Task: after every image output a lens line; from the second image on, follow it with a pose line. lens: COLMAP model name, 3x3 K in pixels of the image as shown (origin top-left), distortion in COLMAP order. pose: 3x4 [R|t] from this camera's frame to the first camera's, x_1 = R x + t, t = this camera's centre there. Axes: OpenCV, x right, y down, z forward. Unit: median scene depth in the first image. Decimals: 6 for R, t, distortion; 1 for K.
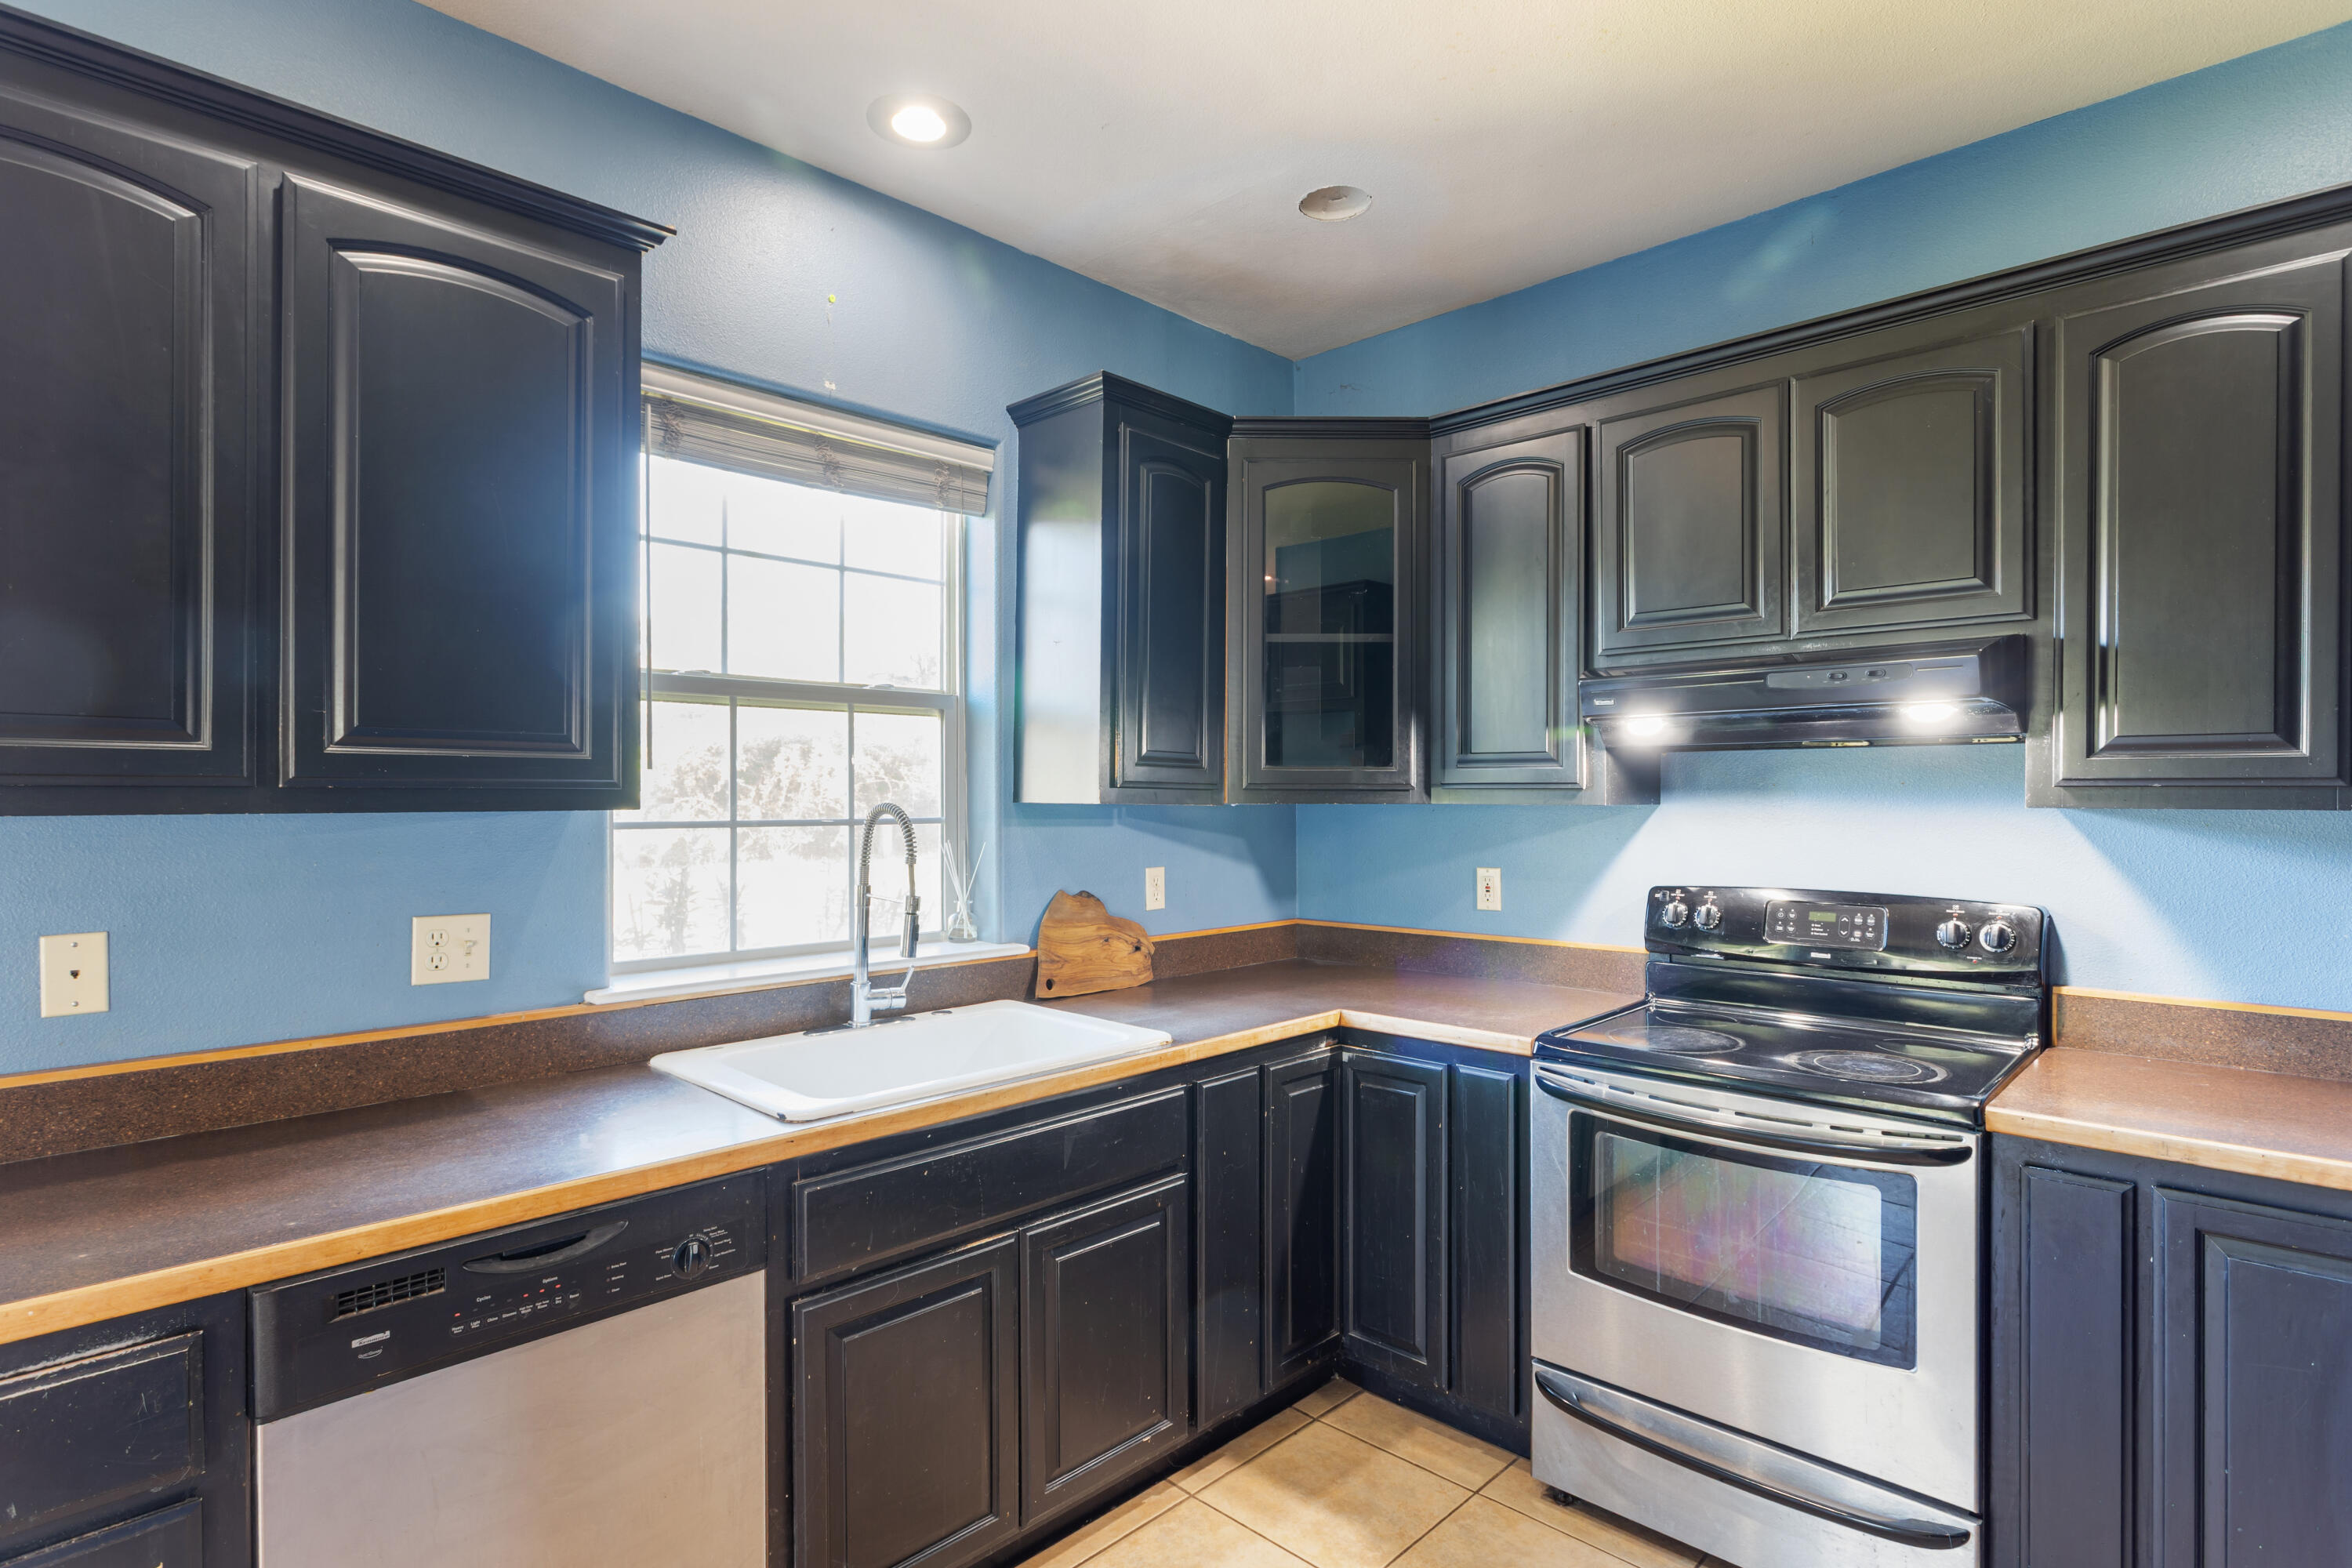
lens RADIAL K [[1181.8, 0, 1175.5], [0, 1181.8, 798.3], [0, 0, 1]] dist [-0.003023, 0.002632]
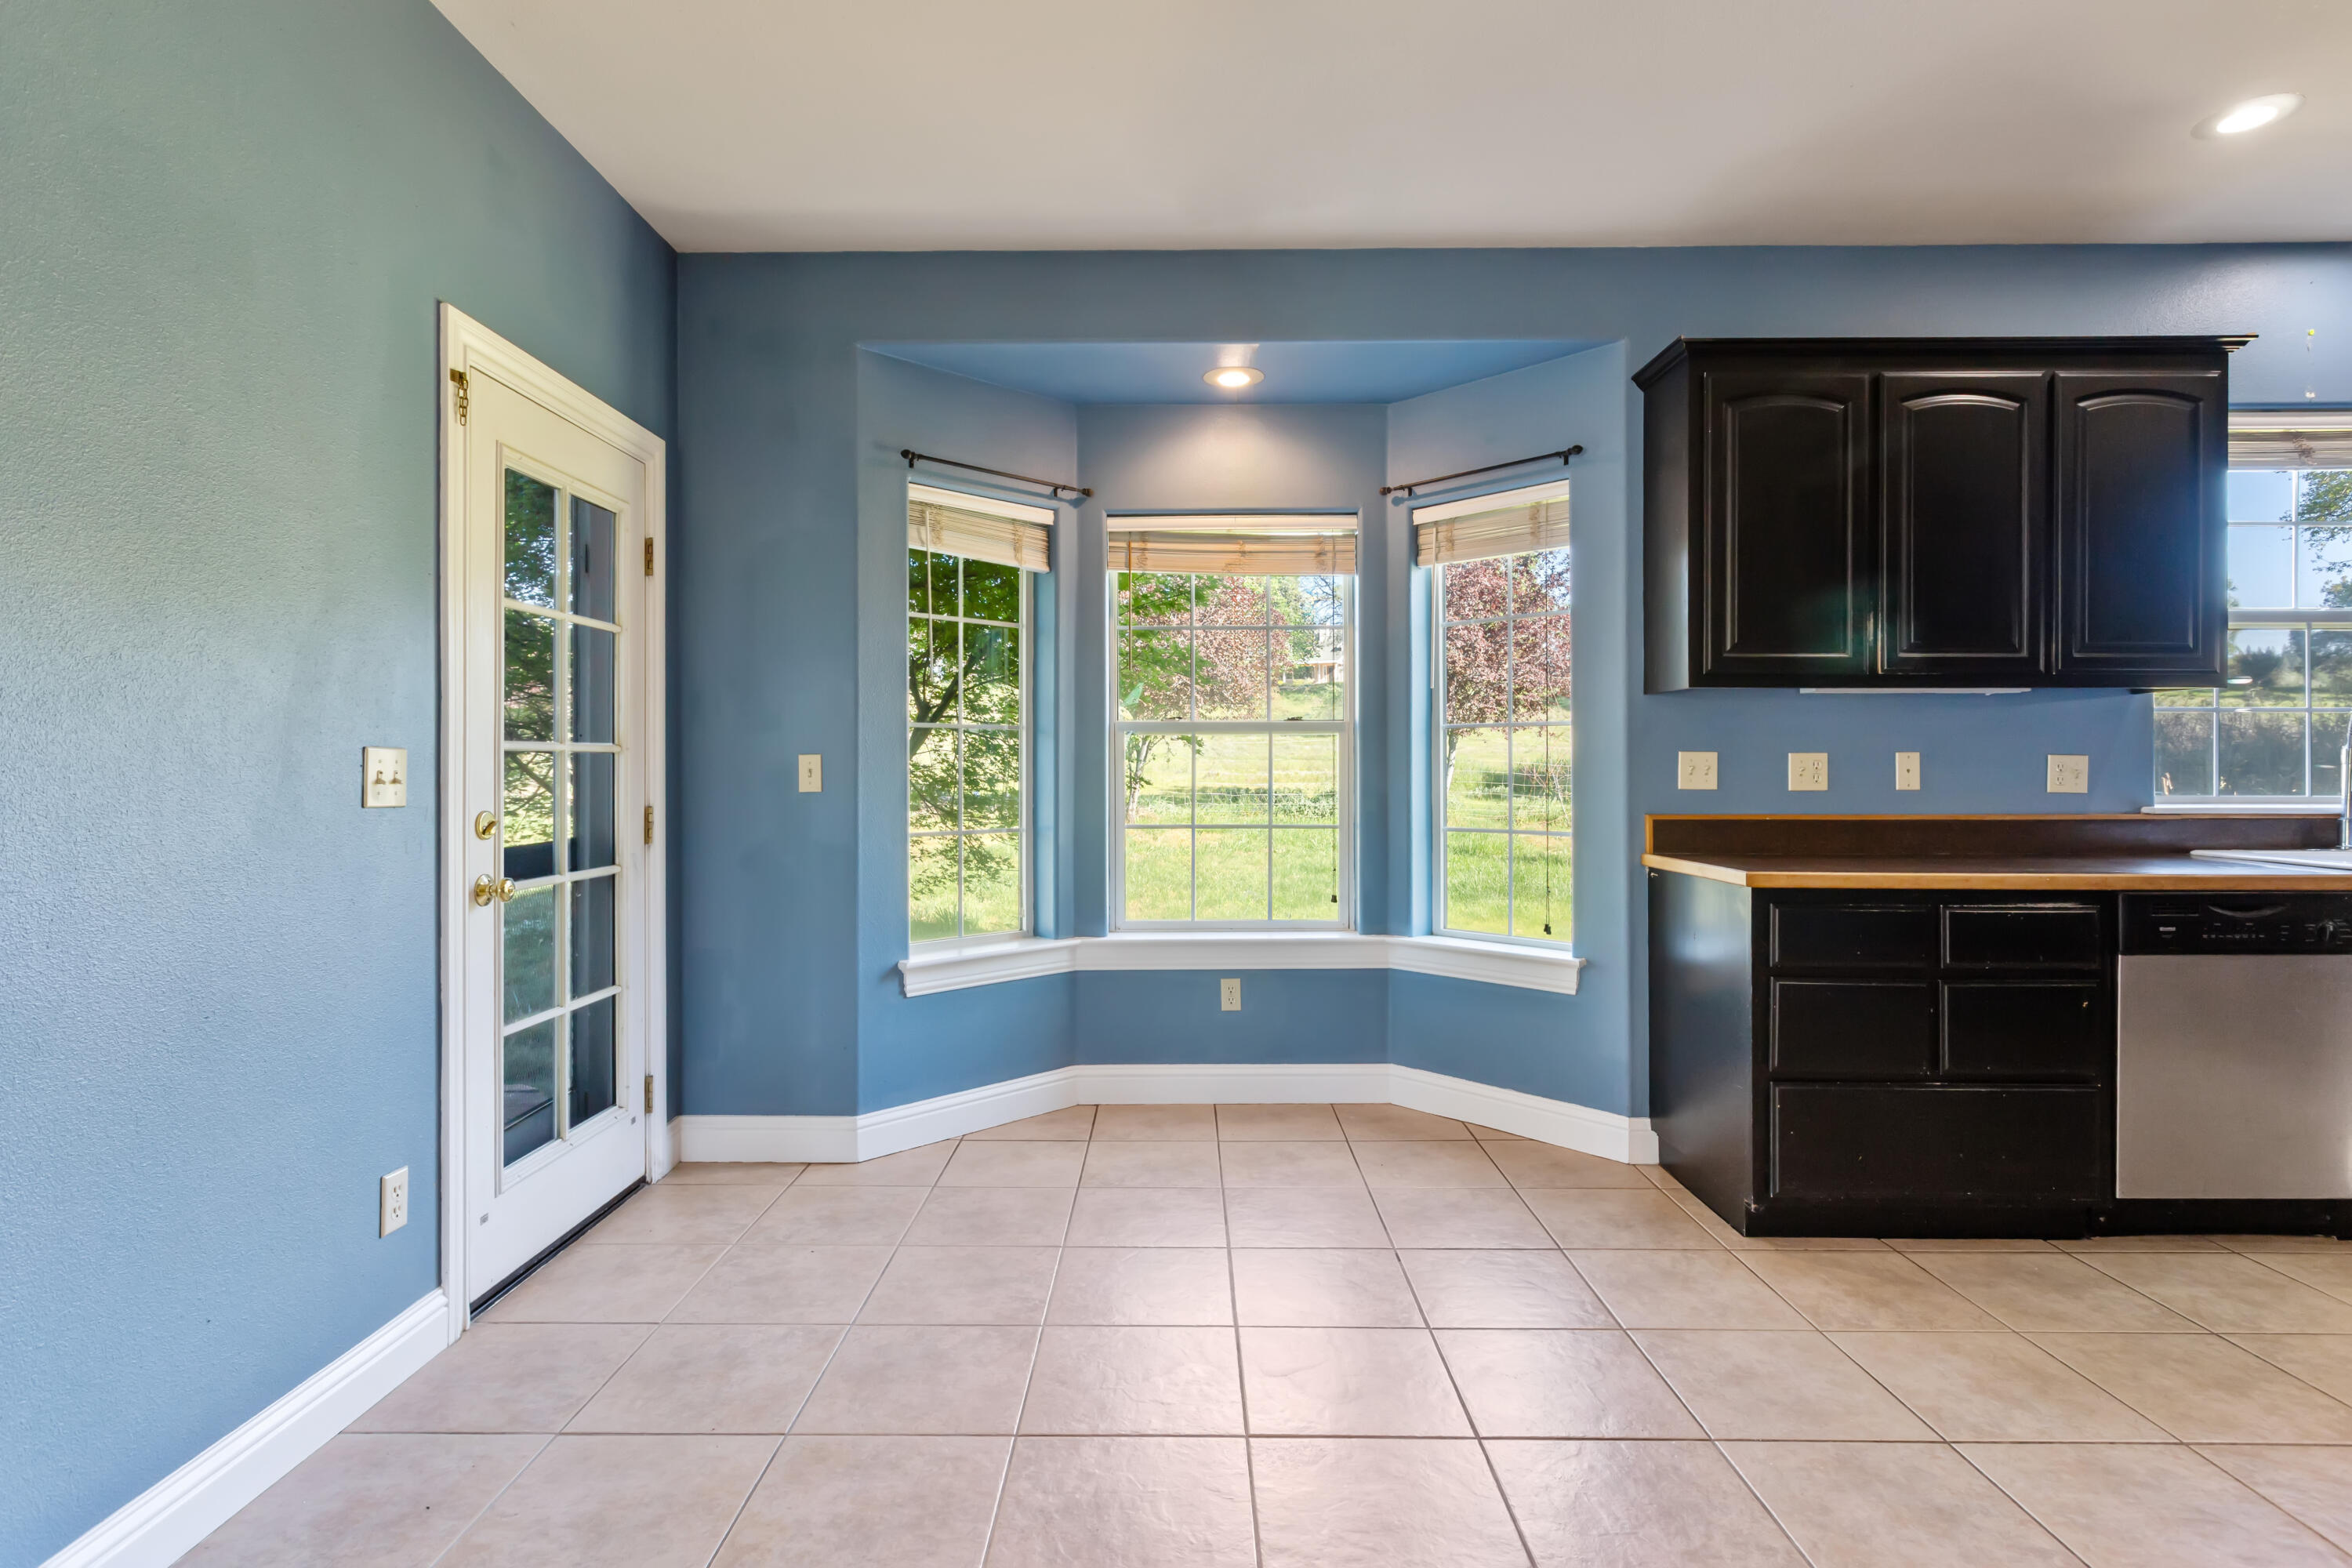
lens RADIAL K [[1139.3, 0, 1171.2], [0, 1139.3, 765.4], [0, 0, 1]] dist [0.005767, -0.001434]
pose [[0.688021, -0.003390, -0.725683, -0.241556], [-0.004341, 0.999952, -0.008788, 0.111078], [0.725678, 0.009197, 0.687973, -0.936214]]
